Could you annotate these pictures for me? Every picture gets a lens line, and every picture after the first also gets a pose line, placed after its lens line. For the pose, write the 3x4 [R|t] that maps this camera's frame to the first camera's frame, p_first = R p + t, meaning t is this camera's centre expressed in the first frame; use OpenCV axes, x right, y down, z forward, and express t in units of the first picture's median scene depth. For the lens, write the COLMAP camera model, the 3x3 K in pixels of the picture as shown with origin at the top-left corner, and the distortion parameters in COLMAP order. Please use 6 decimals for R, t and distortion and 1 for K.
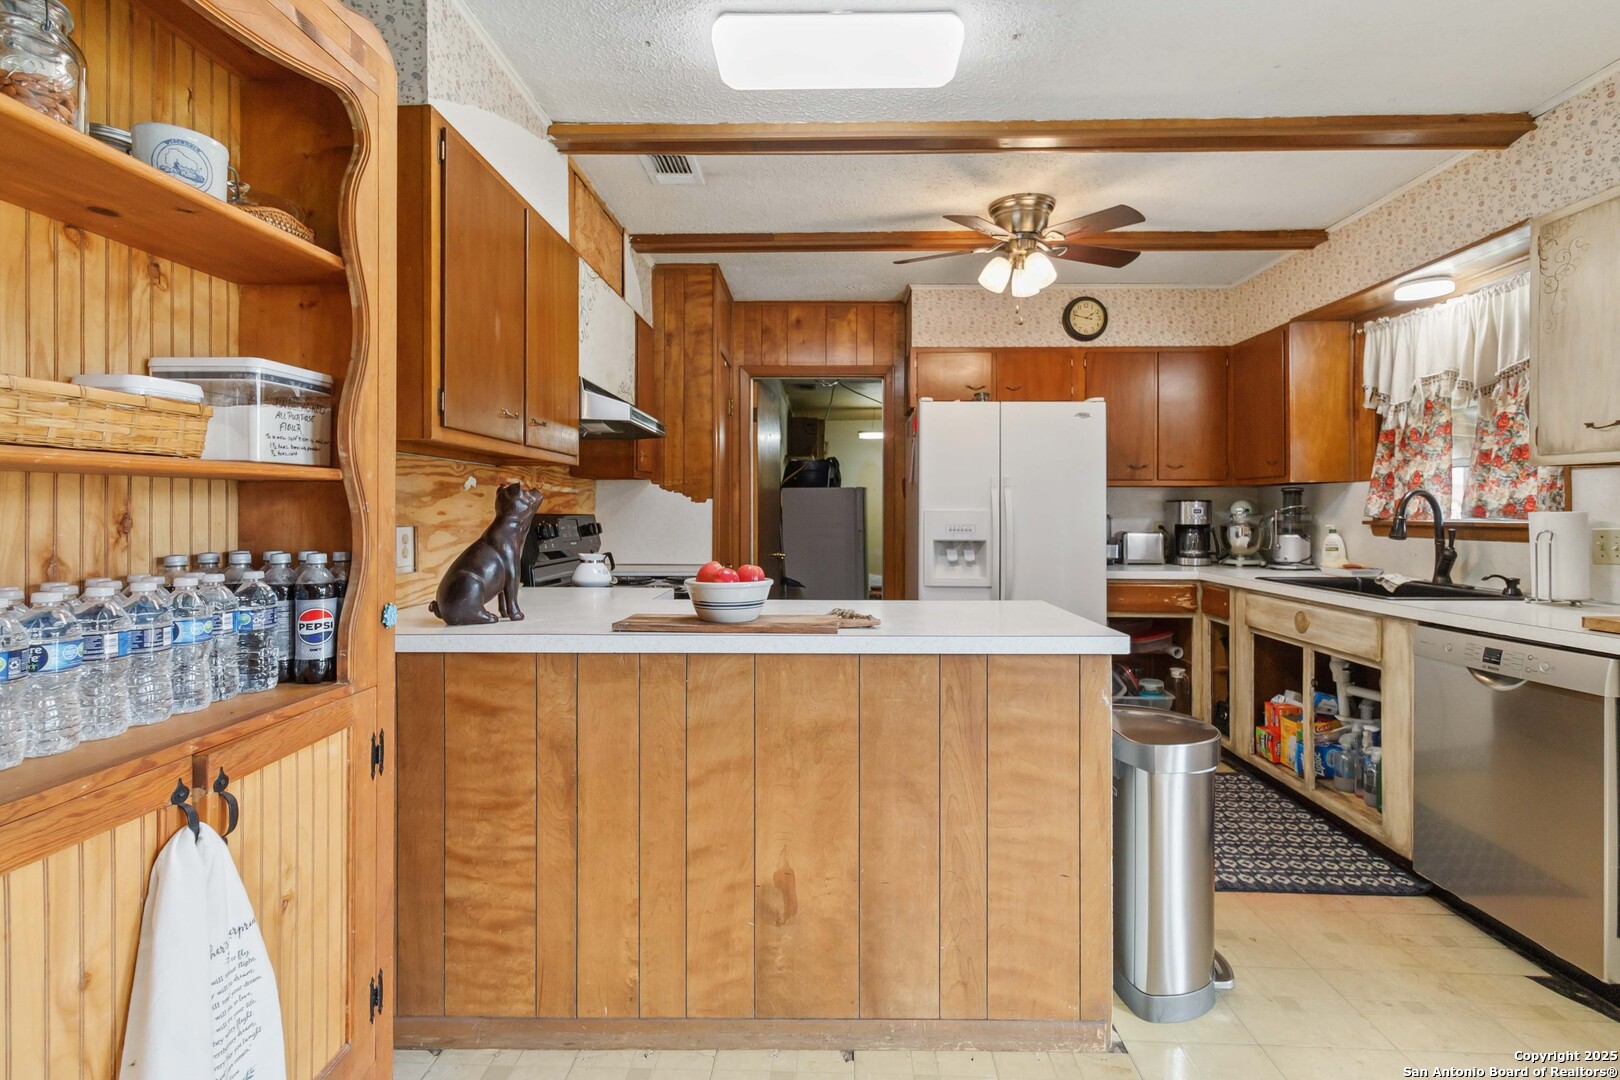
lens RADIAL K [[754.4, 0, 816.7], [0, 754.4, 515.2], [0, 0, 1]] dist [0.001179, 0.000503]
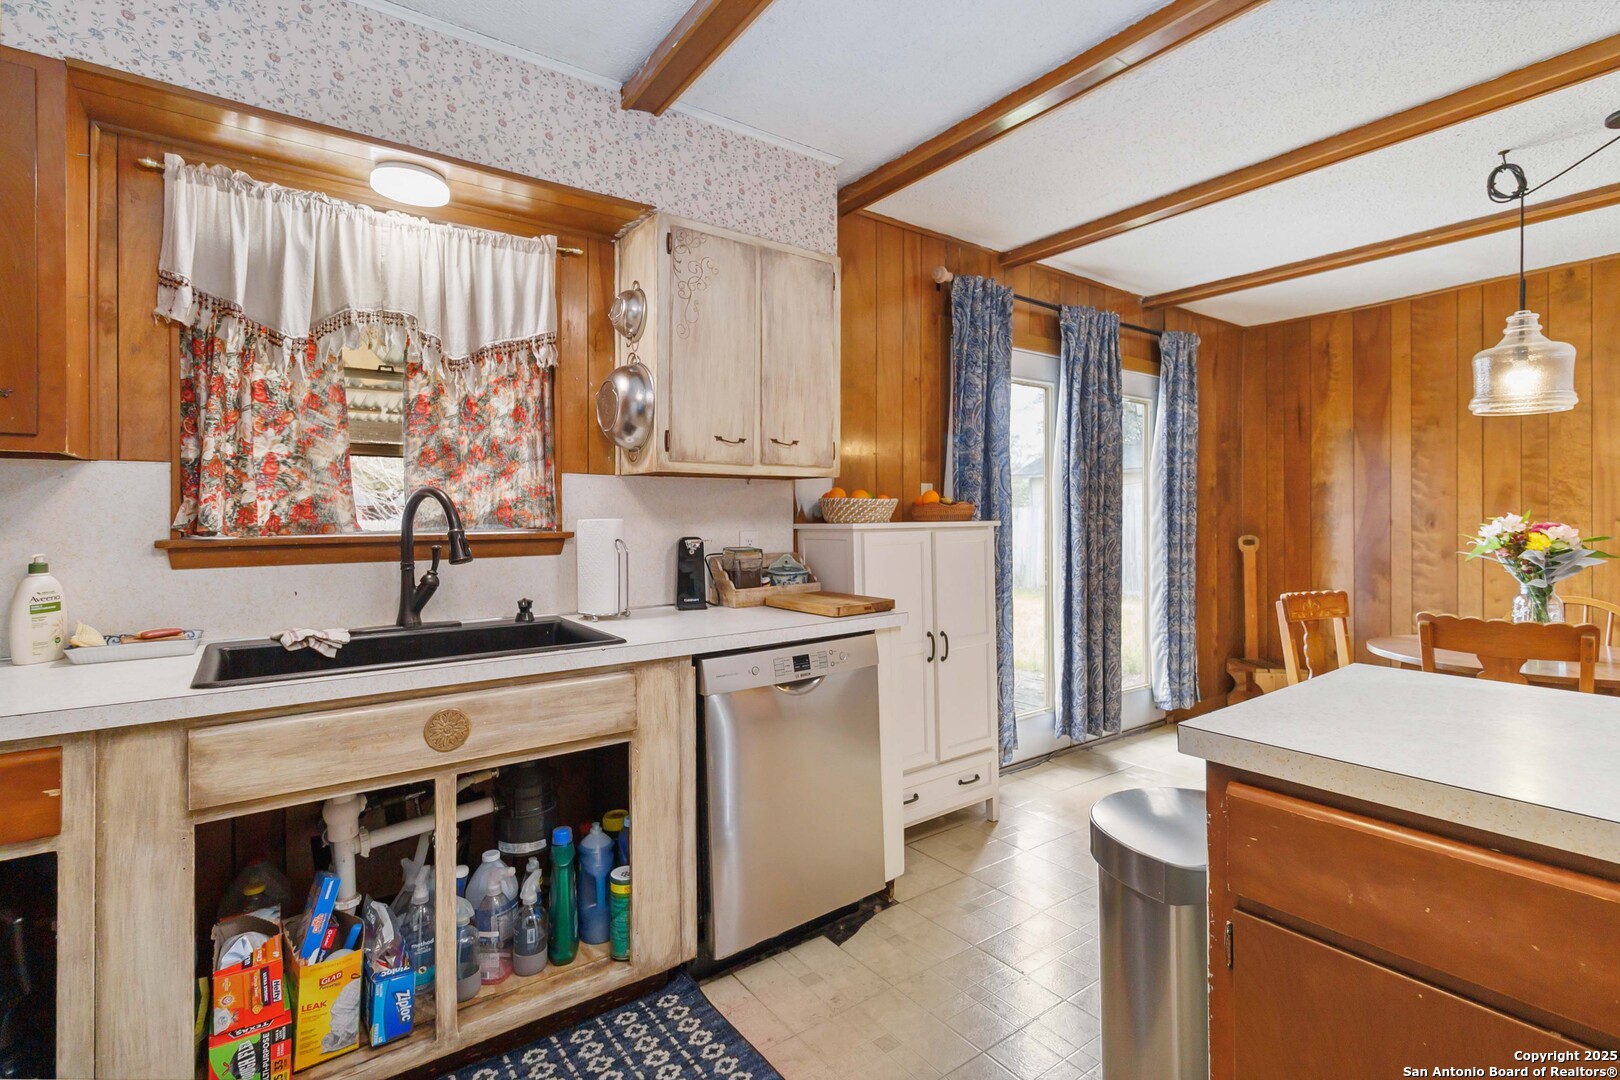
lens RADIAL K [[754.4, 0, 816.7], [0, 754.4, 515.2], [0, 0, 1]] dist [0.001179, 0.000503]
pose [[-0.618042, 0.000008, 0.786145, 0.071503], [0.007884, 0.999950, 0.006188, -0.011122], [-0.786105, 0.010022, -0.618011, 1.190953]]
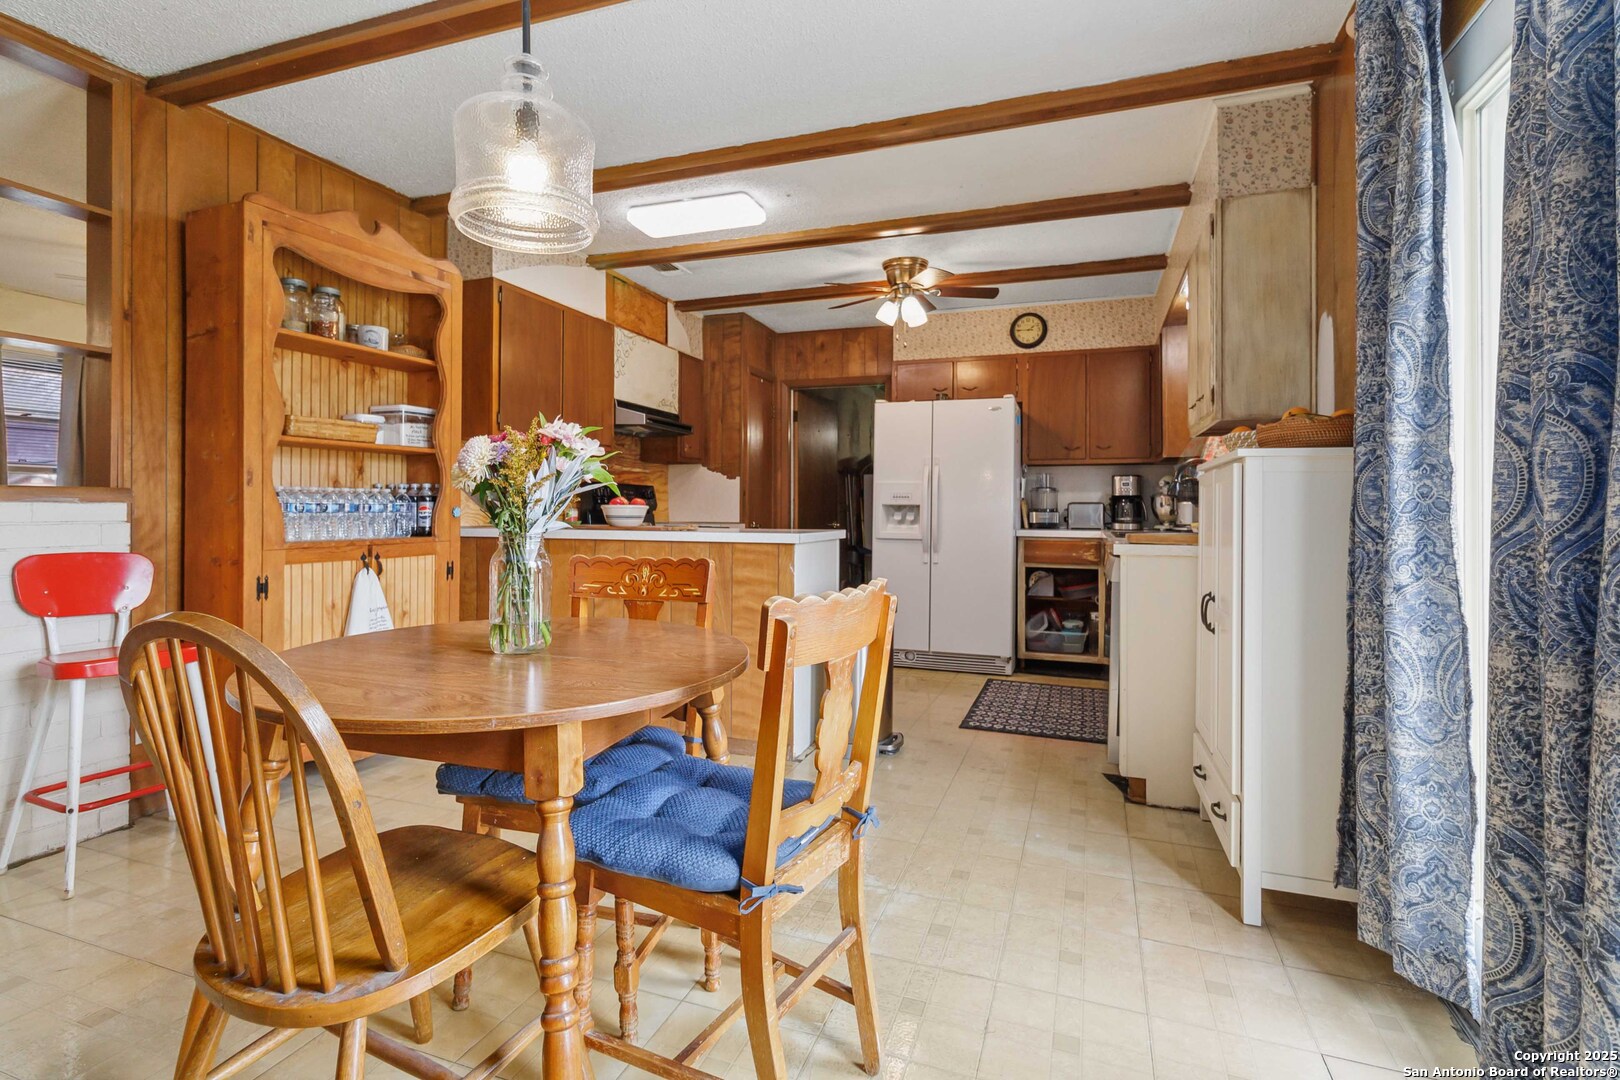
lens RADIAL K [[758.7, 0, 819.0], [0, 758.7, 509.0], [0, 0, 1]] dist [0.001335, 0.000066]
pose [[0.951895, 0.003272, -0.306407, 0.607065], [-0.005758, 0.999957, -0.007210, 0.067273], [0.306371, 0.008628, 0.951873, -0.440705]]
